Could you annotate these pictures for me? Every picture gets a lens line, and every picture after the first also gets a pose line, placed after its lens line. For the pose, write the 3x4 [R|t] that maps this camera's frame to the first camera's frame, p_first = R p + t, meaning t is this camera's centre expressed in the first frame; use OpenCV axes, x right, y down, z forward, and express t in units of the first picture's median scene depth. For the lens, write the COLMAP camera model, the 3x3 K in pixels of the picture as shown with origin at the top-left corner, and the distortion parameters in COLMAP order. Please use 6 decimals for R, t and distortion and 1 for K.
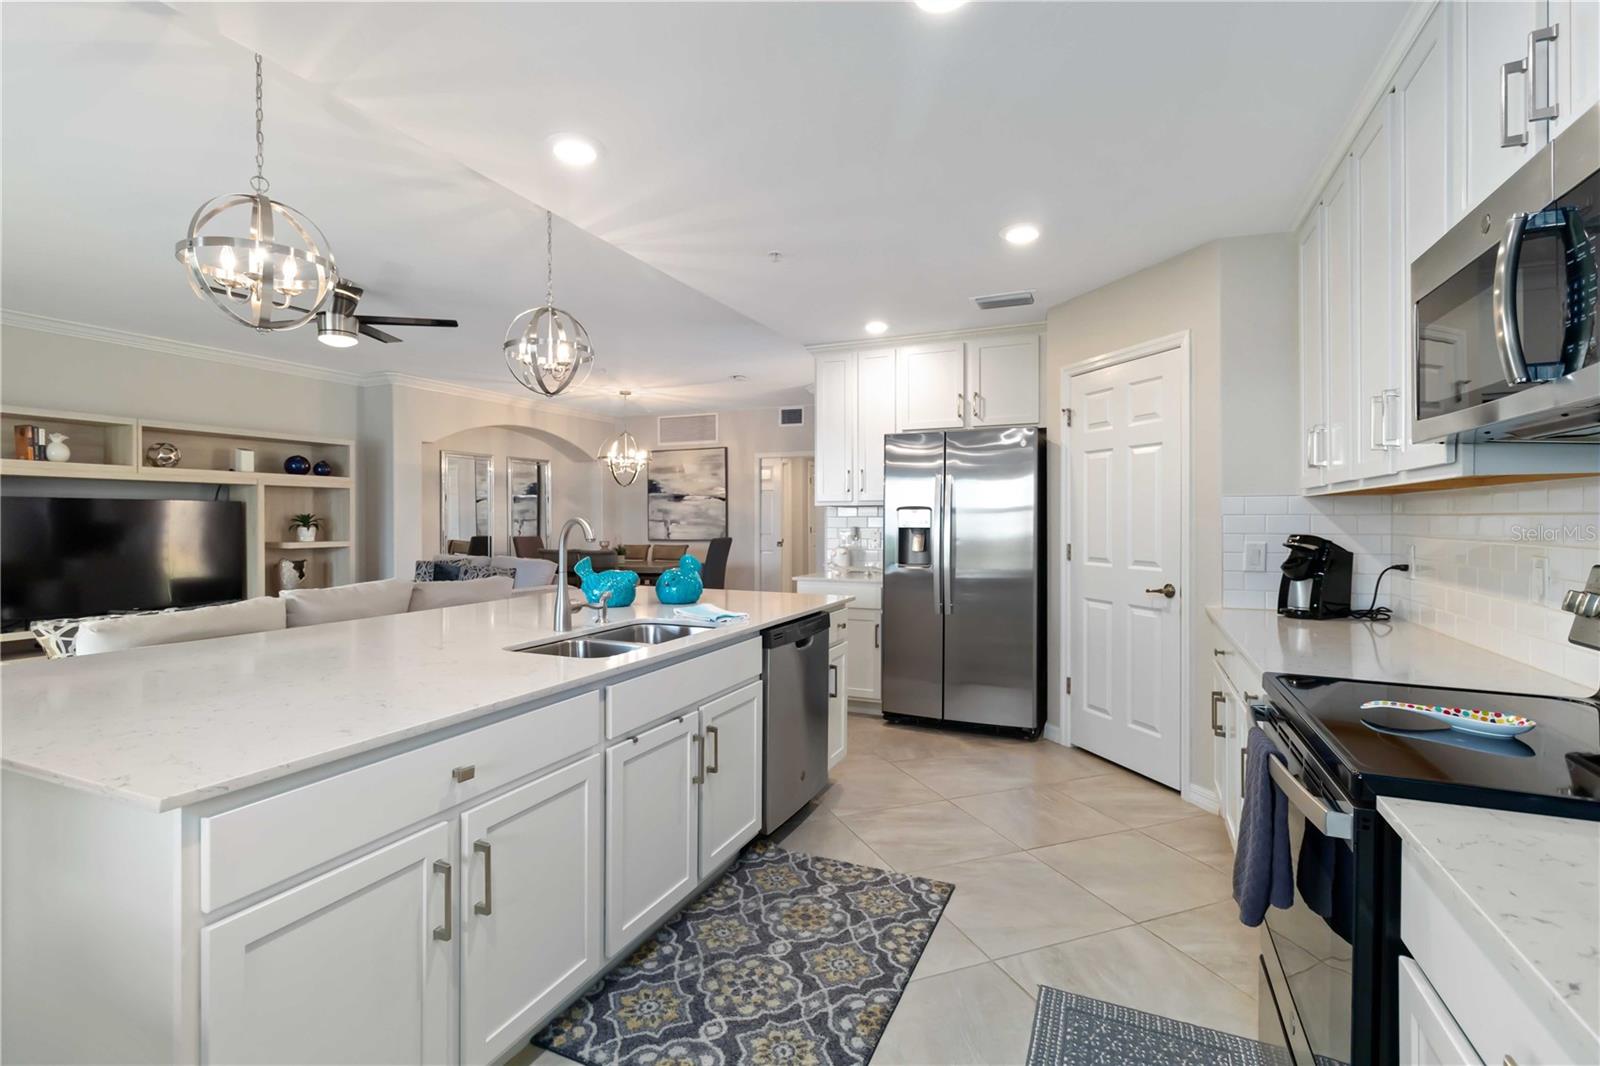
lens RADIAL K [[740.7, 0, 798.9], [0, 740.7, 519.3], [0, 0, 1]] dist [0.000534, 0.000951]
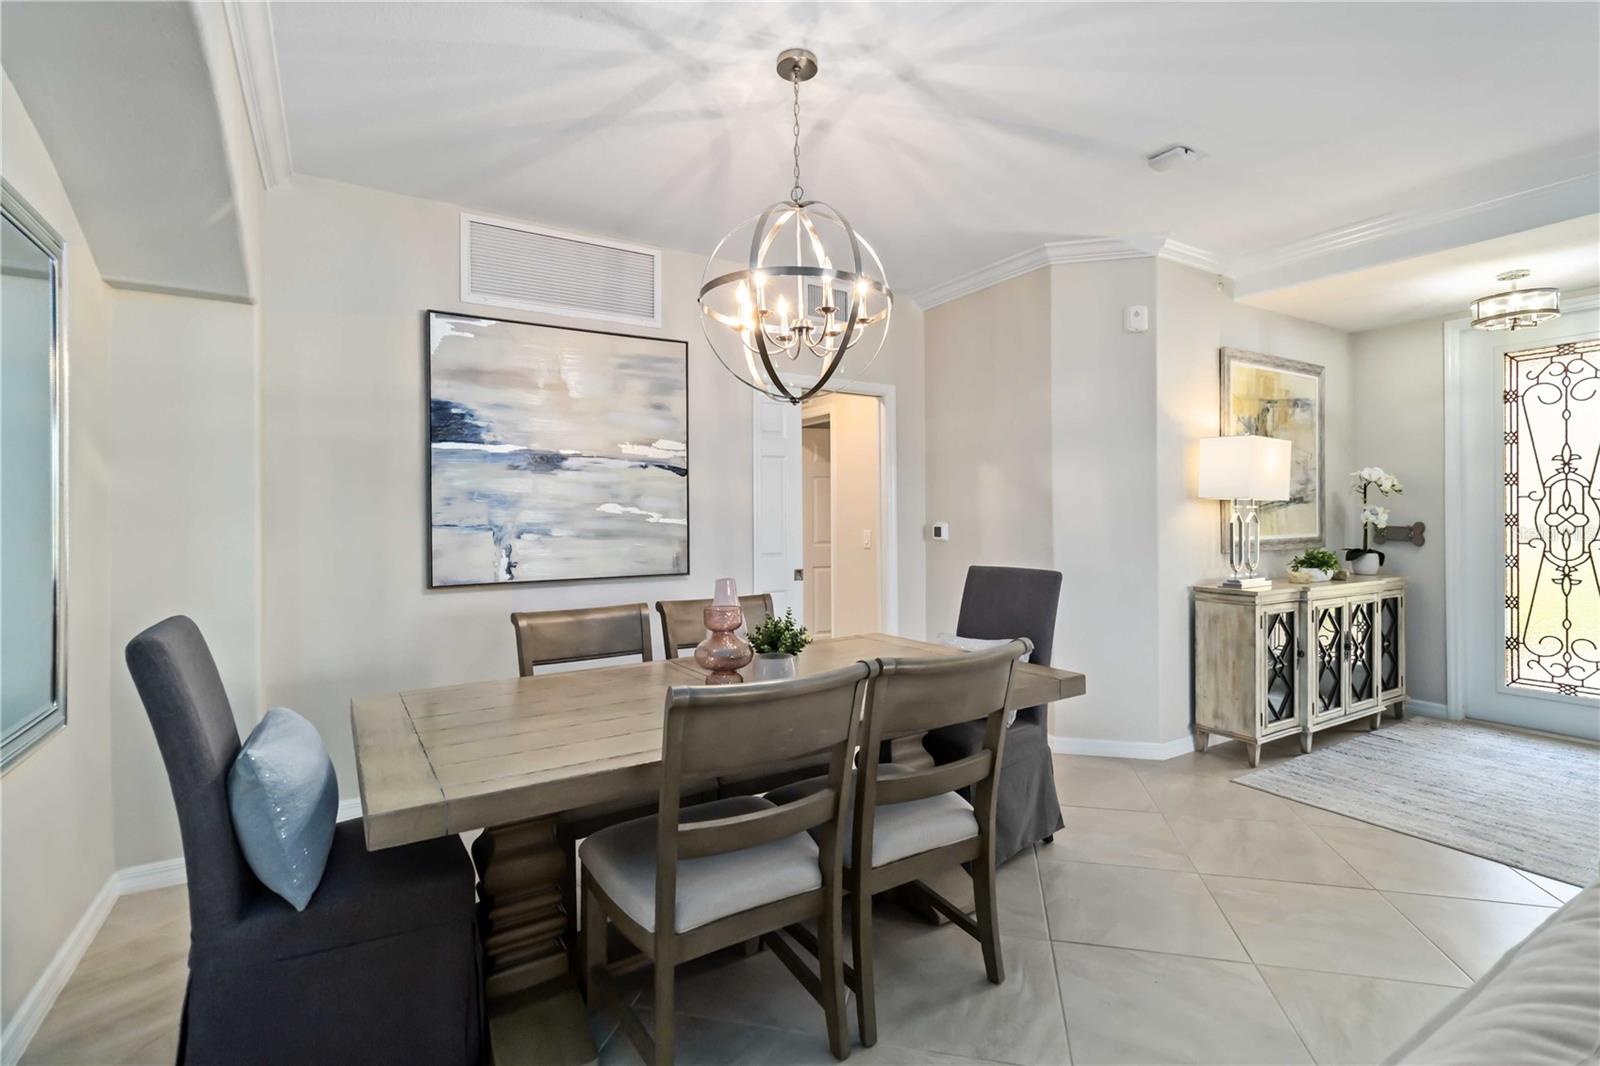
lens RADIAL K [[757.1, 0, 798.6], [0, 757.1, 509.3], [0, 0, 1]] dist [0.000193, 0.000079]
pose [[0.569802, 0.006548, 0.821756, -0.890219], [0.005459, 0.999916, -0.011753, -0.003203], [-0.821764, 0.011183, 0.569718, 1.591951]]
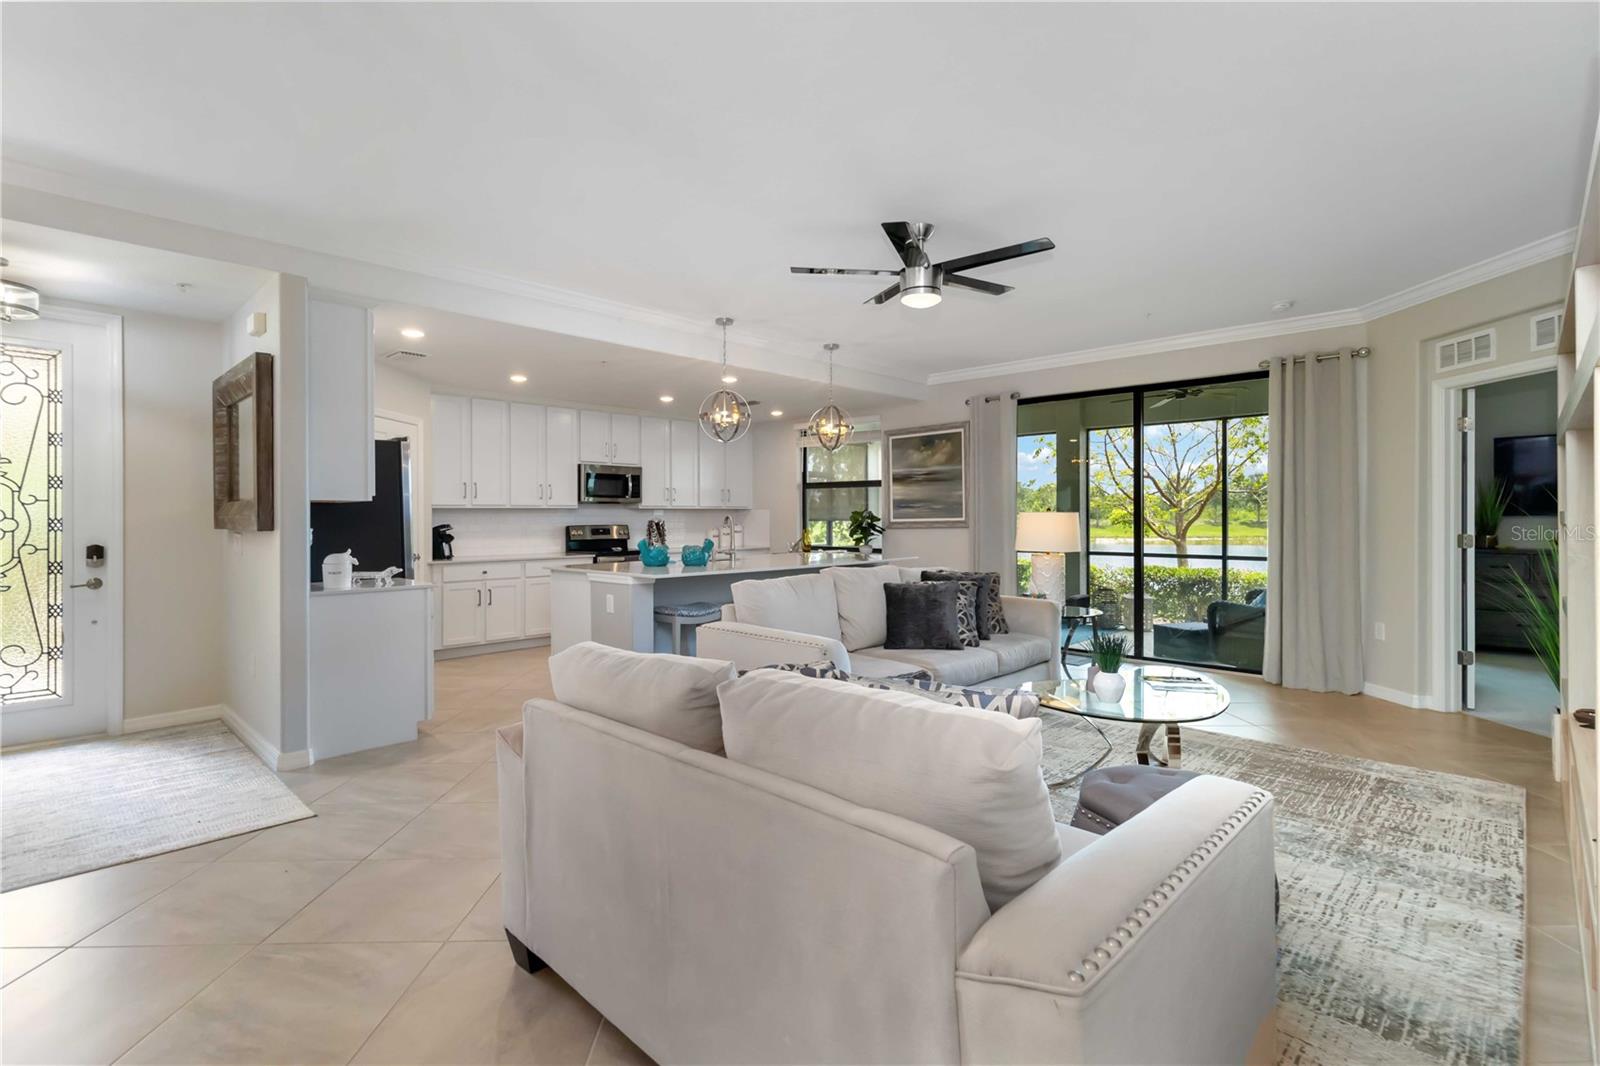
lens RADIAL K [[750.3, 0, 798.9], [0, 750.3, 514.2], [0, 0, 1]] dist [-0.001233, 0.004466]
pose [[-0.938641, 0.007716, 0.344808, -0.790379], [0.007757, 0.999969, -0.001261, -0.000194], [-0.344807, 0.001491, -0.938672, 1.862193]]
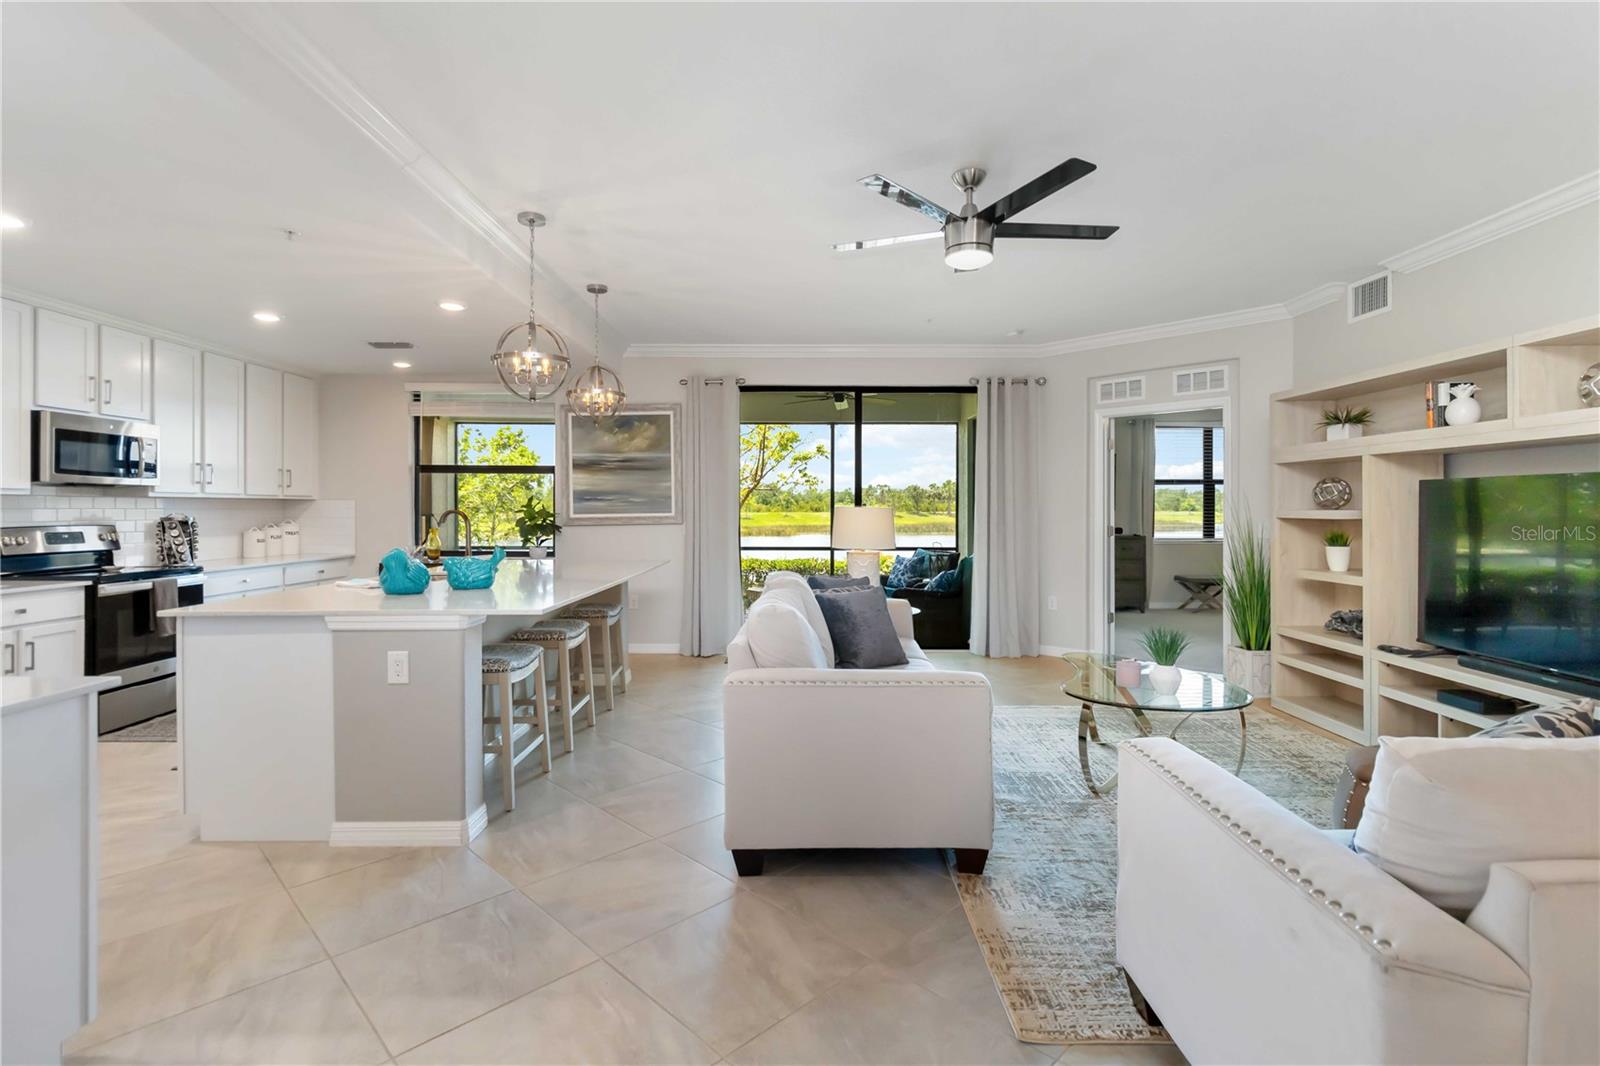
lens RADIAL K [[757.1, 0, 798.6], [0, 757.1, 509.3], [0, 0, 1]] dist [0.000193, 0.000079]
pose [[-0.916244, 0.003017, -0.400608, -0.179716], [0.001363, 0.999989, 0.004415, -0.004873], [0.400618, 0.003499, -0.916239, 1.618150]]
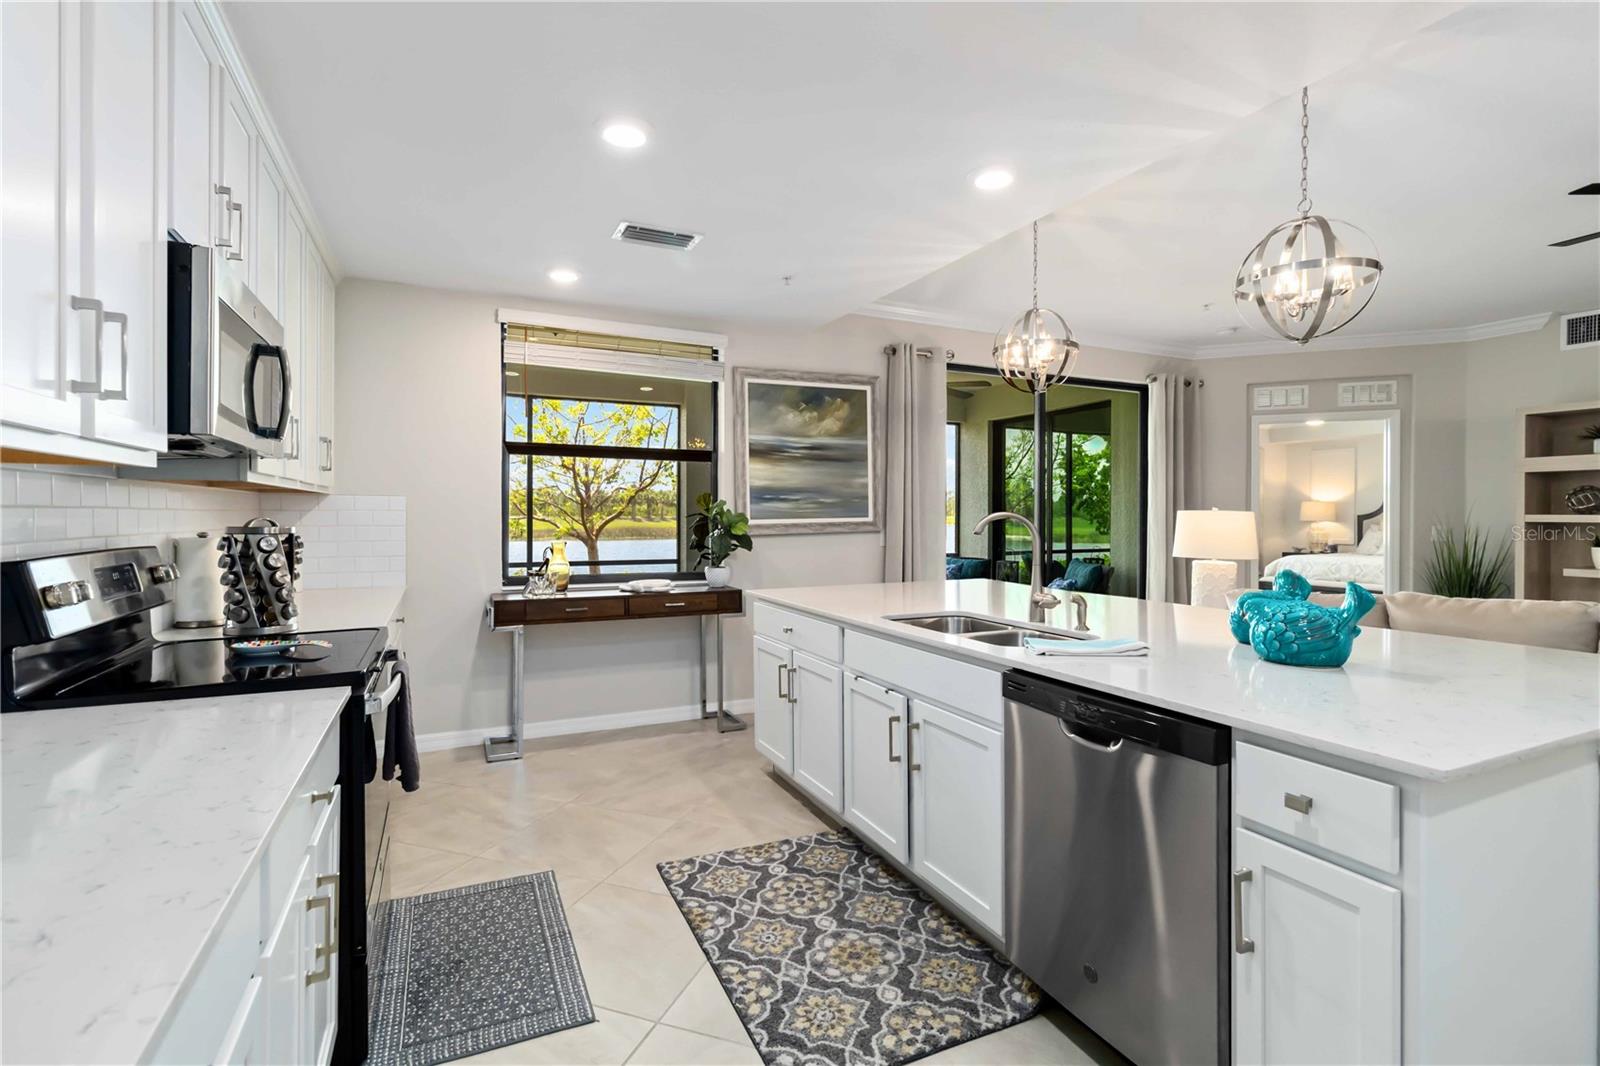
lens RADIAL K [[750.3, 0, 798.9], [0, 750.3, 514.2], [0, 0, 1]] dist [-0.001233, 0.004466]
pose [[-0.658369, 0.001127, -0.752694, 0.389462], [-0.003118, 0.999986, 0.004224, -0.001355], [0.752689, 0.005128, -0.658357, 0.815084]]
